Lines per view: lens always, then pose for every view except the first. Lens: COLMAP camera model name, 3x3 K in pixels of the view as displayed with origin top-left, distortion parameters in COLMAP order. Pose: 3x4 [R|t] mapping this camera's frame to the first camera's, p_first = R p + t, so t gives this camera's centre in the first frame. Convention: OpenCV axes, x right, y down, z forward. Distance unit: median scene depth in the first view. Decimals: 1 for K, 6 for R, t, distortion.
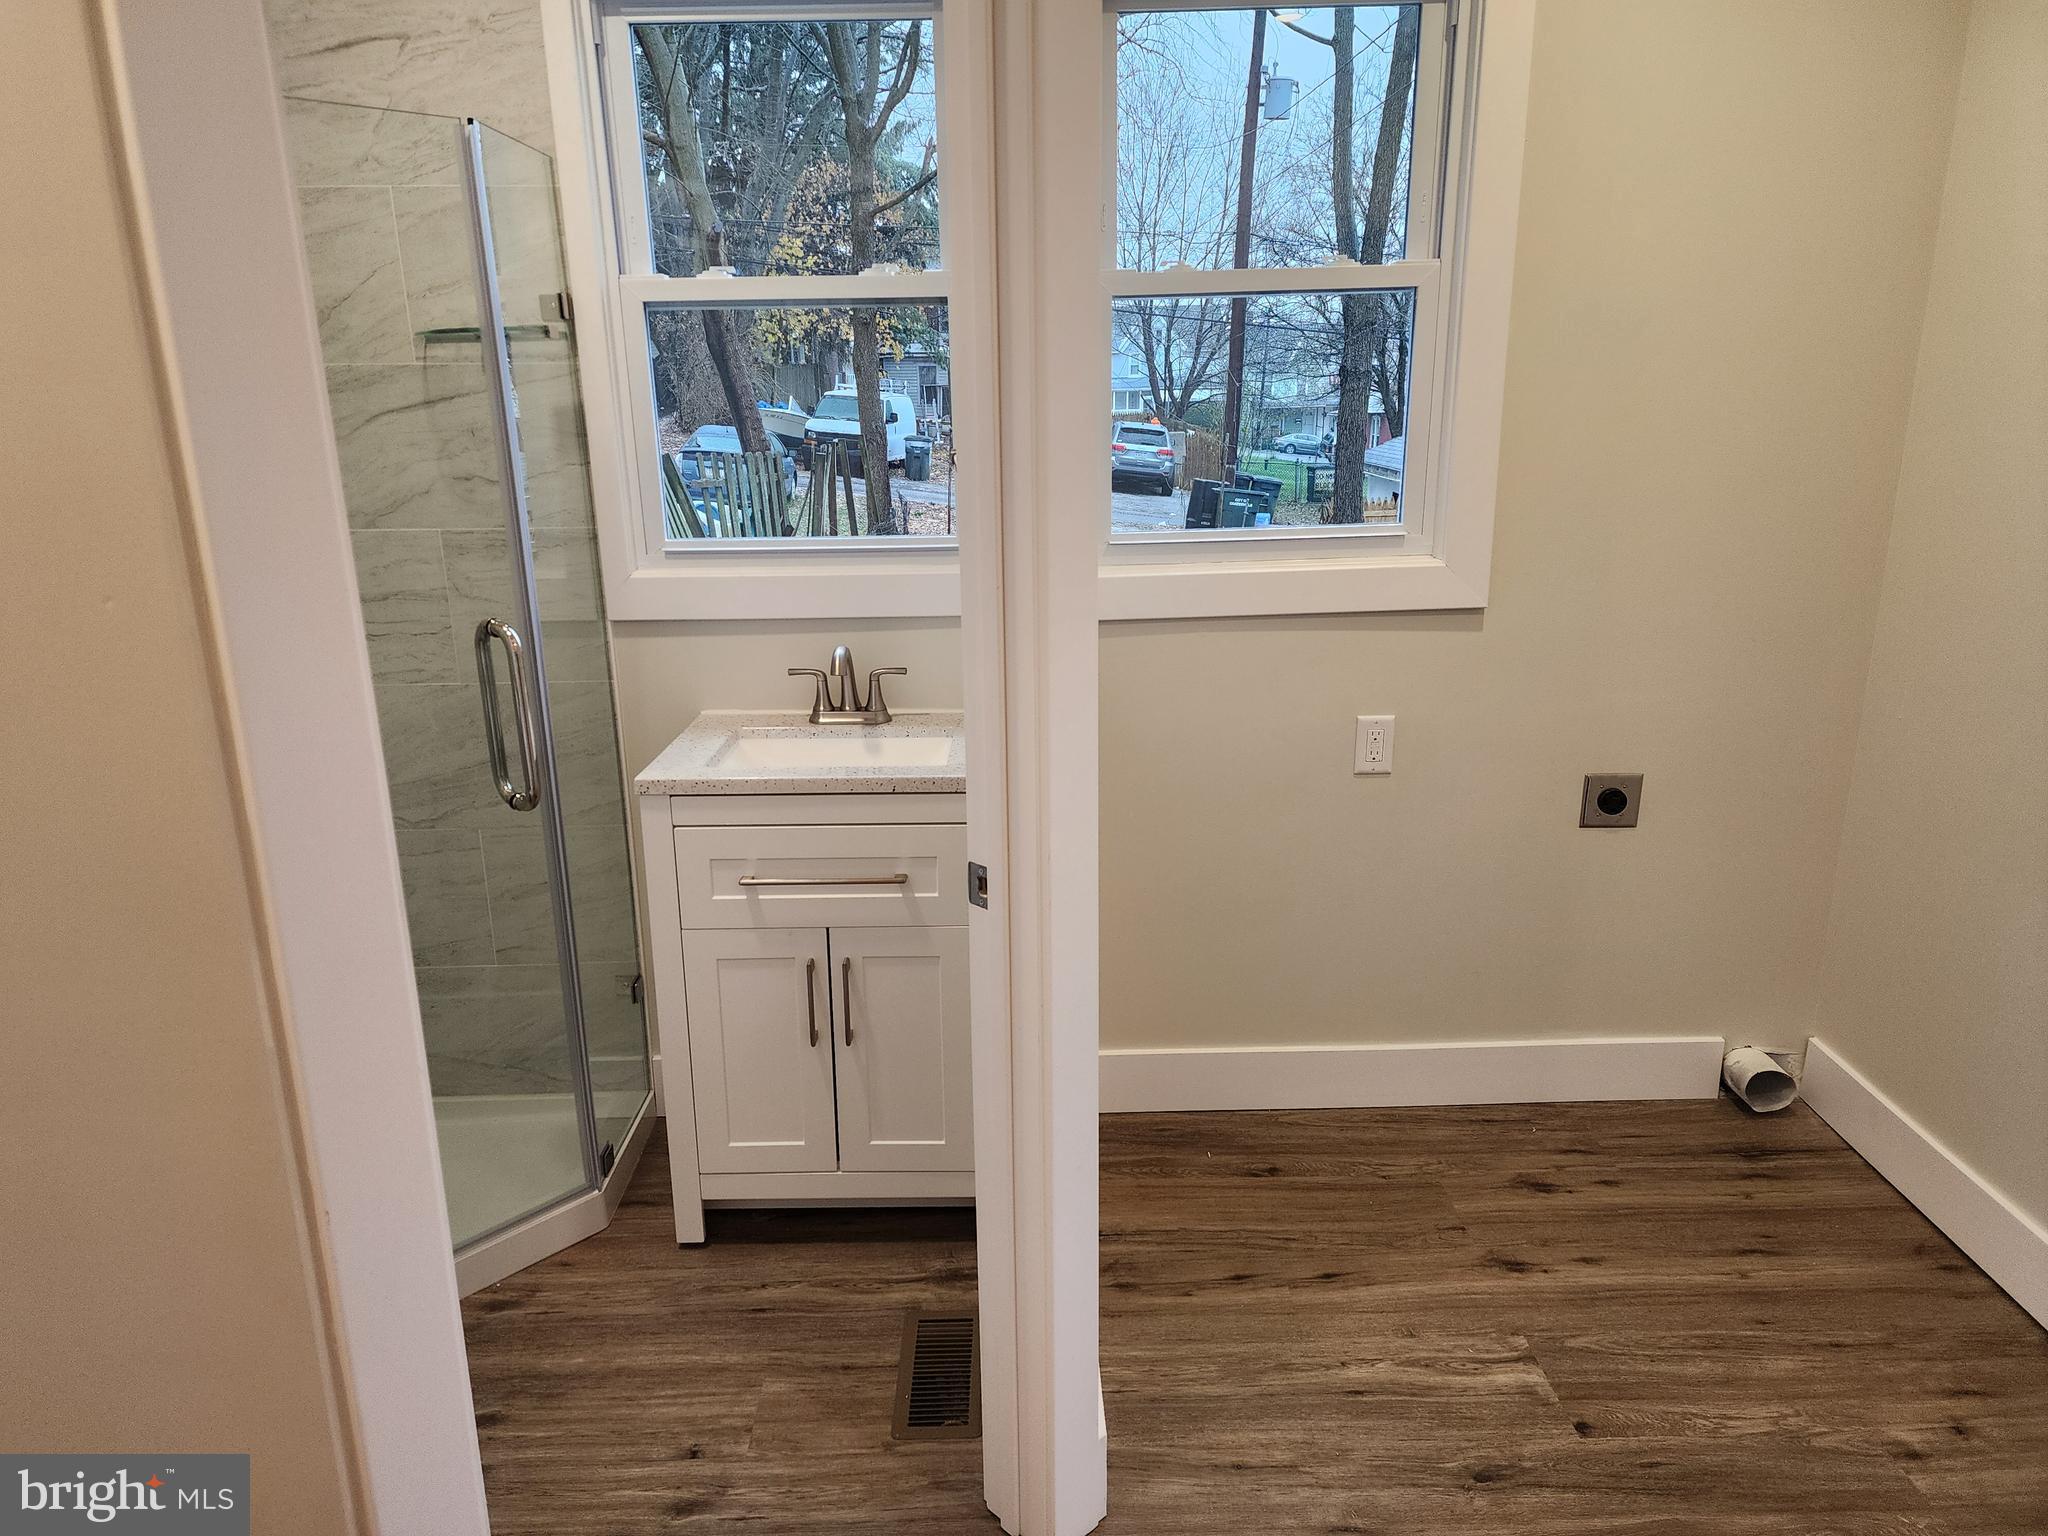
lens RADIAL K [[1373.5, 0, 1021.2], [0, 1373.5, 779.7], [0, 0, 1]] dist [0.008360, -0.013180]
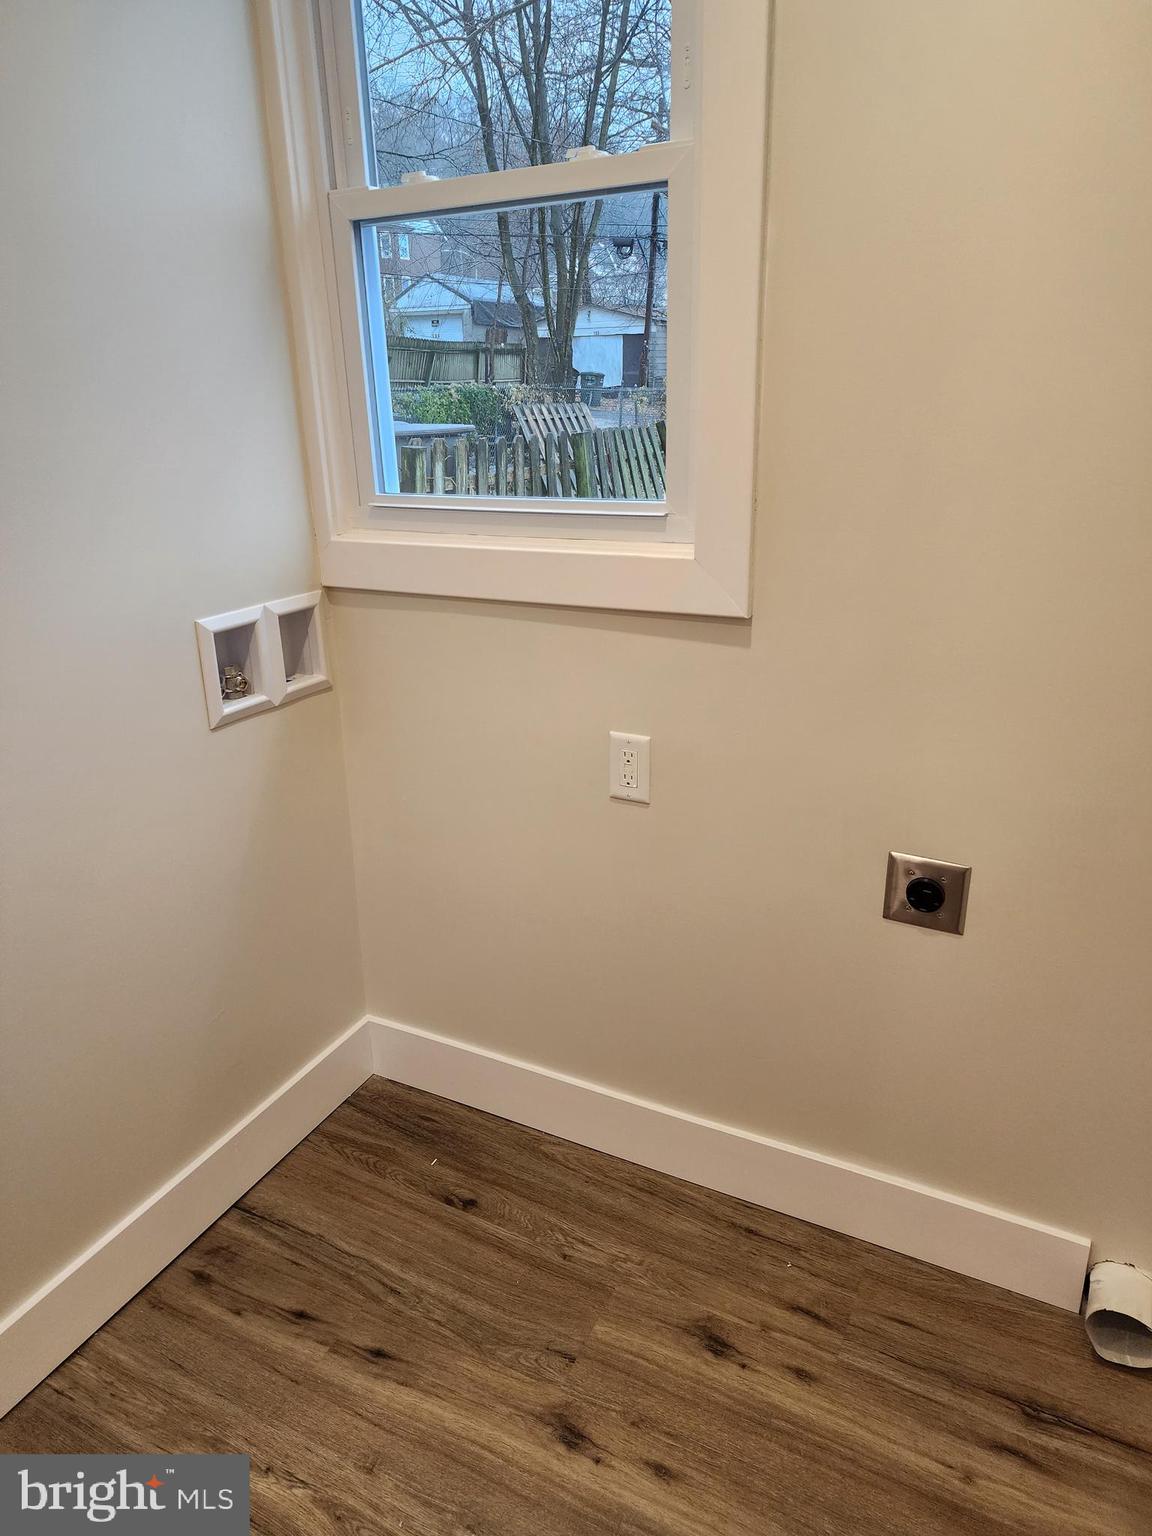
lens RADIAL K [[1030.1, 0, 577.0], [0, 1030.1, 757.7], [0, 0, 1]] dist [0.008360, -0.013180]
pose [[0.879582, 0.159915, -0.448066, 0.515193], [-0.128964, 0.986696, 0.098988, -0.090416], [0.457935, -0.029284, 0.888503, 0.430669]]
